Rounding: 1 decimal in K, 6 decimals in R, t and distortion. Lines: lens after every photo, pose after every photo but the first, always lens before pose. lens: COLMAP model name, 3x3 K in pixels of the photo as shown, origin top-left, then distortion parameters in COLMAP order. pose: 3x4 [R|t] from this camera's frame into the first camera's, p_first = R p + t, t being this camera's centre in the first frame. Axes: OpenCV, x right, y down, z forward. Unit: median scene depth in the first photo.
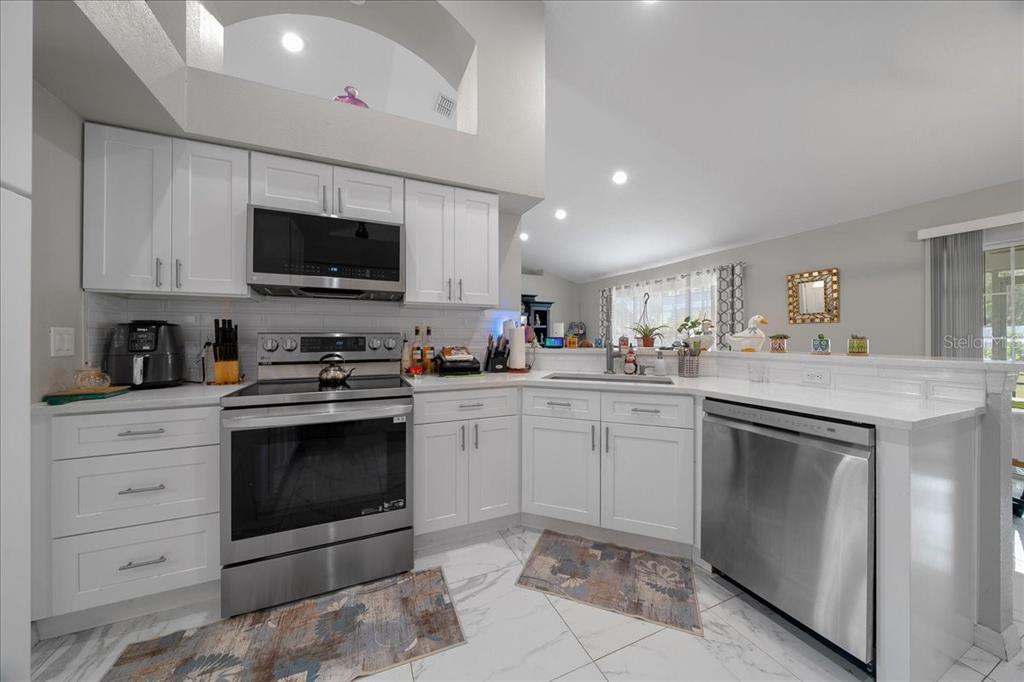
lens RADIAL K [[350.6, 0, 510.5], [0, 350.6, 335.5], [0, 0, 1]] dist [-0.001020, -0.000072]
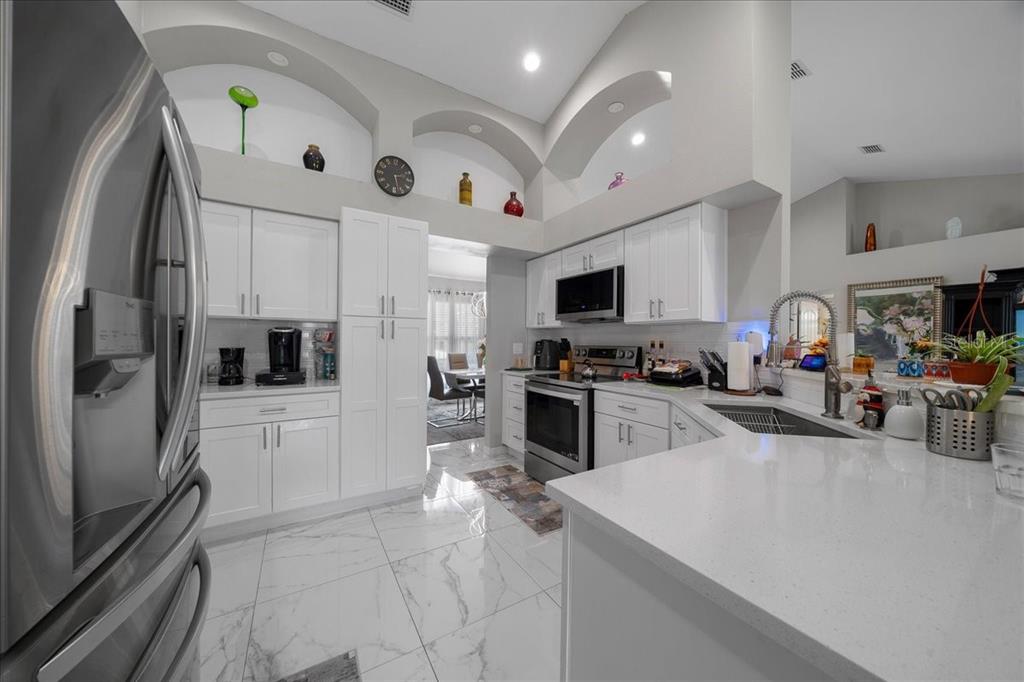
lens RADIAL K [[347.8, 0, 512.0], [0, 347.8, 341.0], [0, 0, 1]] dist [-0.000135, -0.000028]
pose [[0.133650, -0.002627, -0.991025, 1.021367], [-0.003162, 0.999990, -0.003077, -0.024486], [0.991024, 0.003545, 0.133641, 0.450312]]
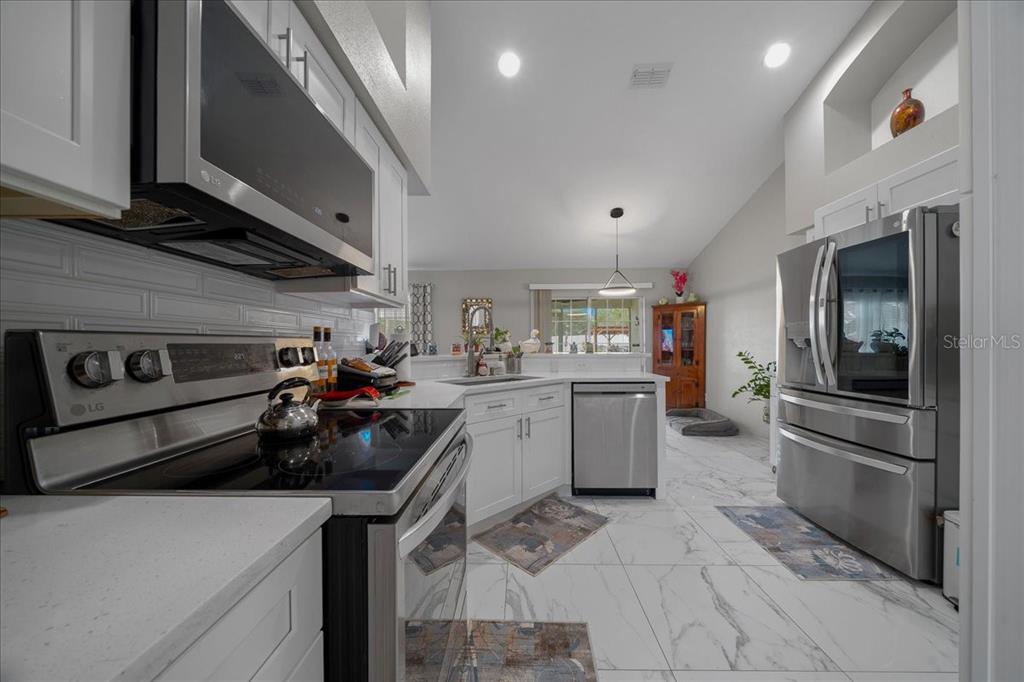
lens RADIAL K [[353.4, 0, 513.4], [0, 353.4, 348.9], [0, 0, 1]] dist [0.007704, -0.000060]
pose [[0.422013, -0.014317, 0.906477, -0.836029], [0.001059, 0.999882, 0.015299, 0.004387], [-0.906589, -0.005497, 0.421979, 0.514920]]
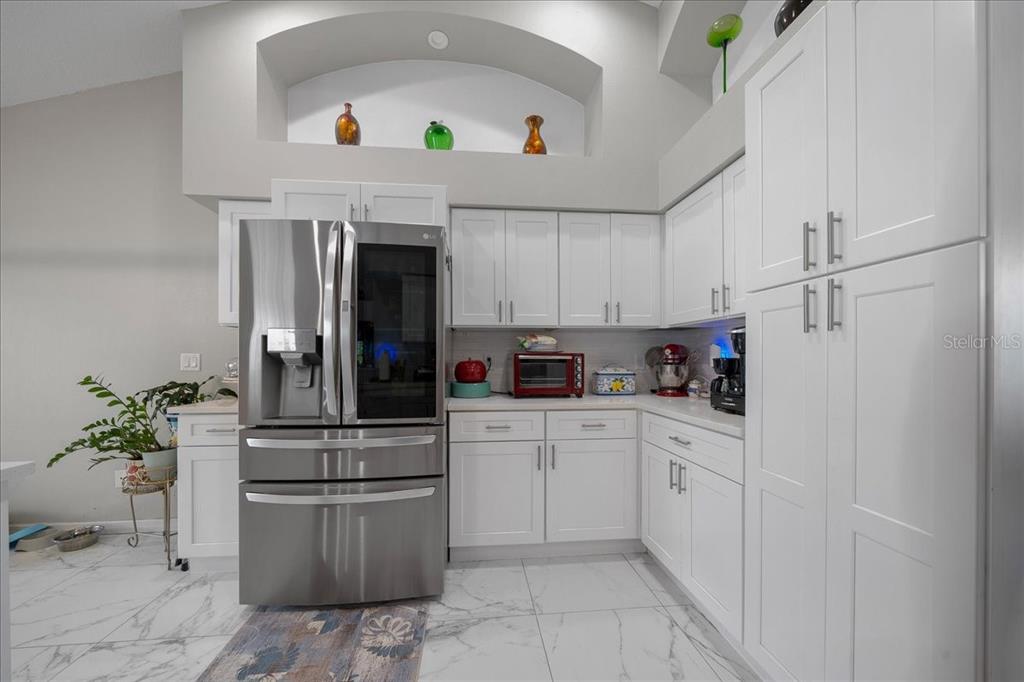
lens RADIAL K [[363.2, 0, 509.6], [0, 363.2, 358.2], [0, 0, 1]] dist [-0.002044, -0.000107]
pose [[-0.947630, 0.001465, 0.319366, -0.089041], [-0.000424, 0.999983, -0.005844, 0.005171], [-0.319369, -0.005673, -0.947613, 0.786562]]
